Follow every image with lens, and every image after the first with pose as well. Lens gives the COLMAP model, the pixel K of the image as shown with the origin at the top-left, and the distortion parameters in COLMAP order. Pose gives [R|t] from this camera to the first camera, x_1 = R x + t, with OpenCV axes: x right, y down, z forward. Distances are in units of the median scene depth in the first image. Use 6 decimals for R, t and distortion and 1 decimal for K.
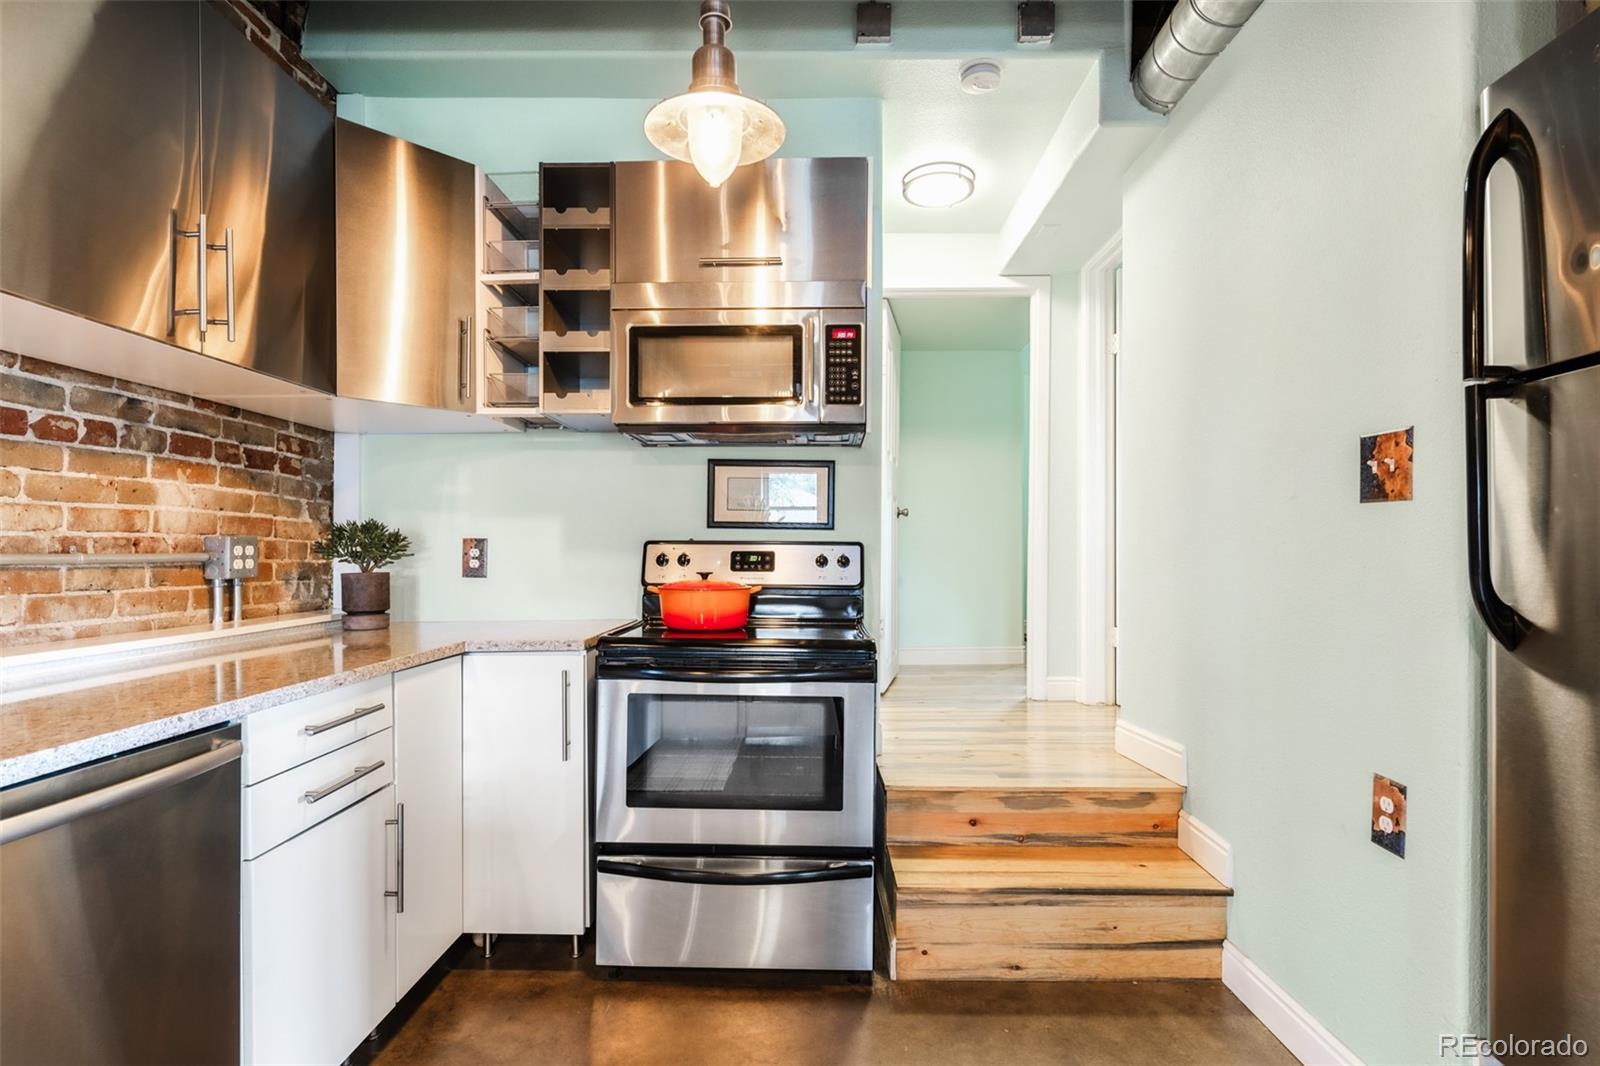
lens RADIAL K [[780.9, 0, 784.0], [0, 780.9, 549.5], [0, 0, 1]] dist [0.008628, -0.006635]
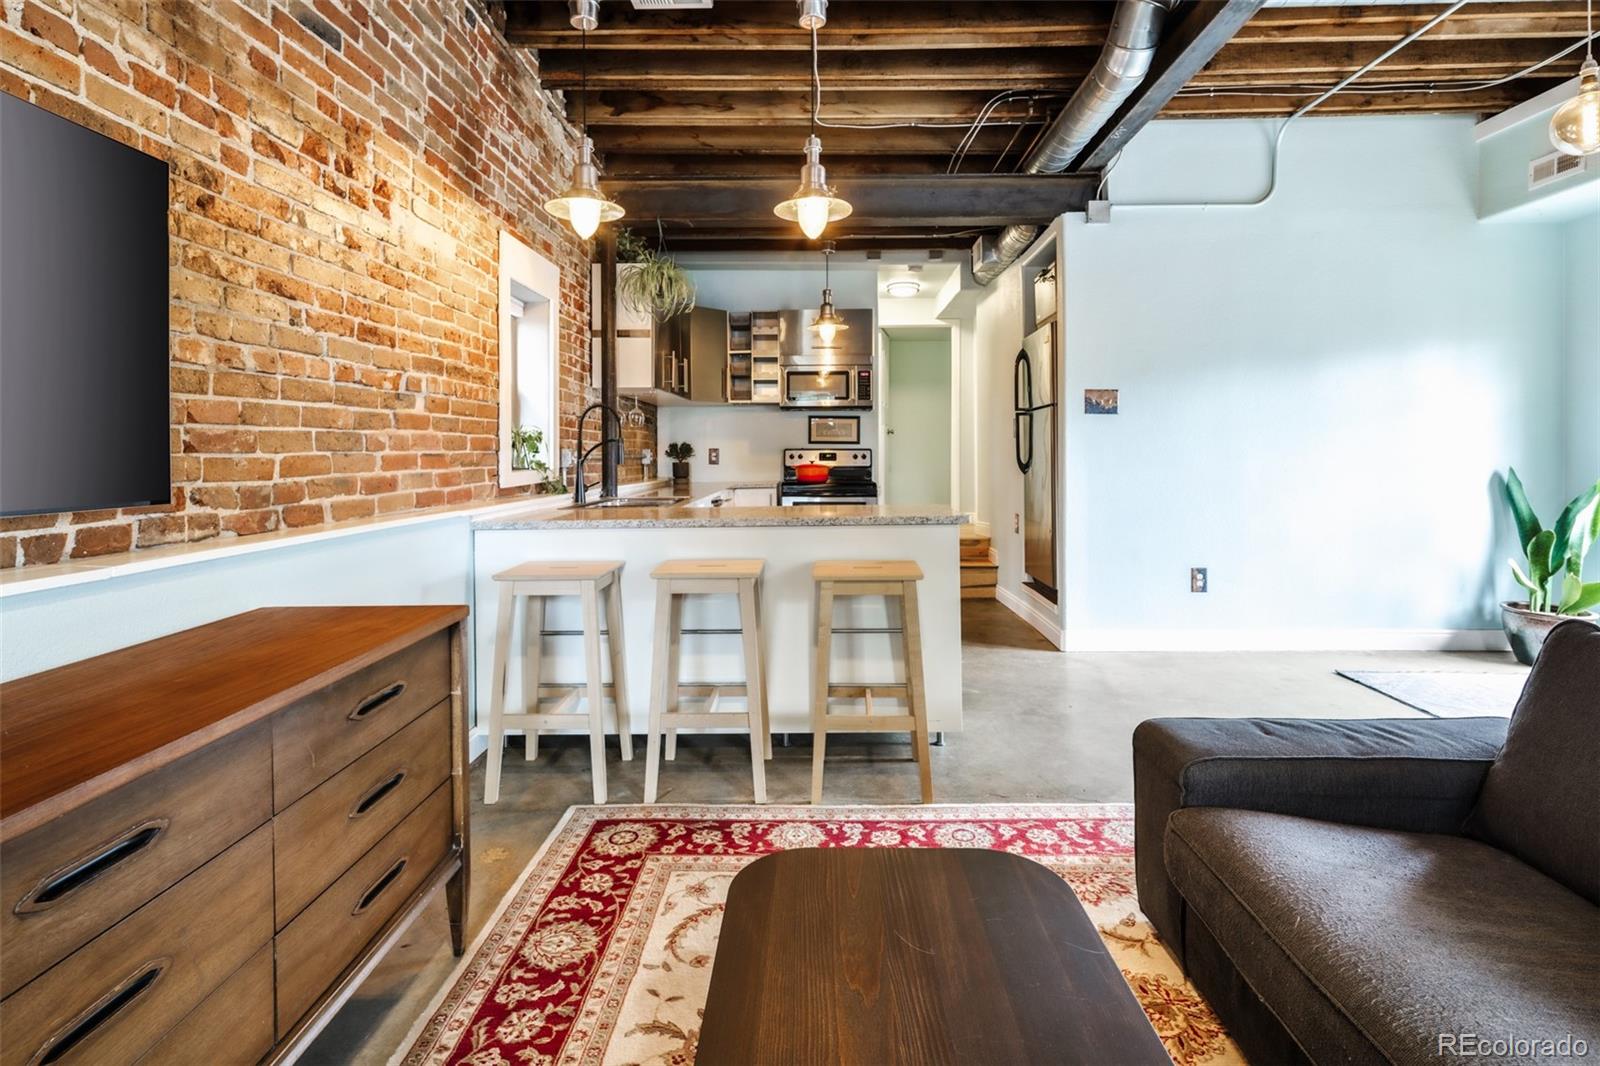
lens RADIAL K [[780.9, 0, 797.0], [0, 780.9, 453.0], [0, 0, 1]] dist [0.008628, -0.006635]
pose [[0.999867, -0.006910, 0.014799, -0.197525], [0.006883, 0.999975, 0.001876, -0.003140], [-0.014812, -0.001774, 0.999889, -1.704433]]
